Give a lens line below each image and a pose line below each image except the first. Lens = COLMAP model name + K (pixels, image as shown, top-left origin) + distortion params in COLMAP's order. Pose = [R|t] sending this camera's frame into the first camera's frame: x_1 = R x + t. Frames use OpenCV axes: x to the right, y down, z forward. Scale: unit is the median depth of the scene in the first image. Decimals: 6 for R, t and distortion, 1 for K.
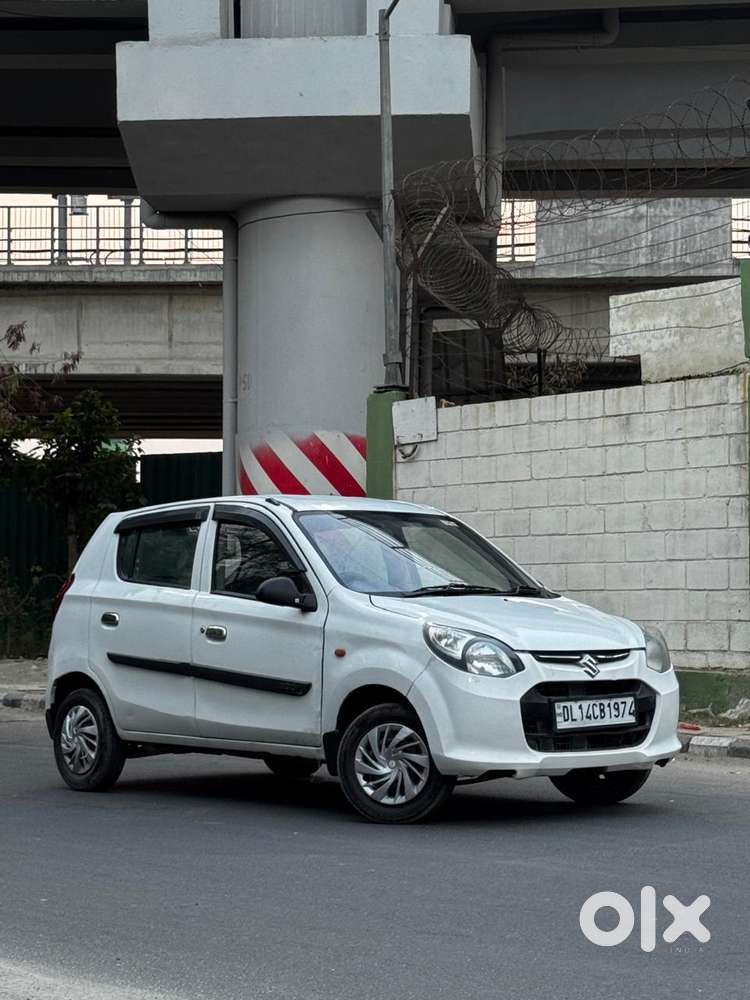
lens RADIAL K [[2239.9, 0, 370.8], [0, 2239.9, 498.7], [0, 0, 1]] dist [0.202664, 0.010800]
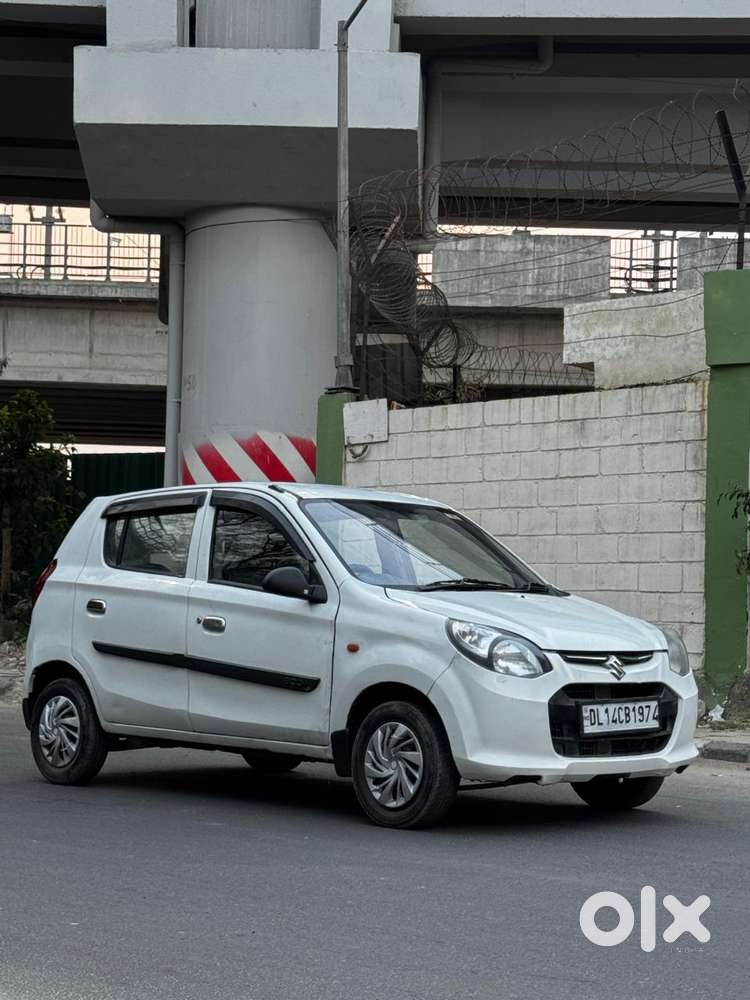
lens RADIAL K [[2002.6, 0, 375.7], [0, 2002.6, 515.2], [0, 0, 1]] dist [0.237910, -0.136188]
pose [[0.997801, 0.026417, 0.060781, -0.048370], [-0.026654, 0.999640, 0.003098, 0.008114], [-0.060677, -0.004712, 0.998146, 0.127047]]
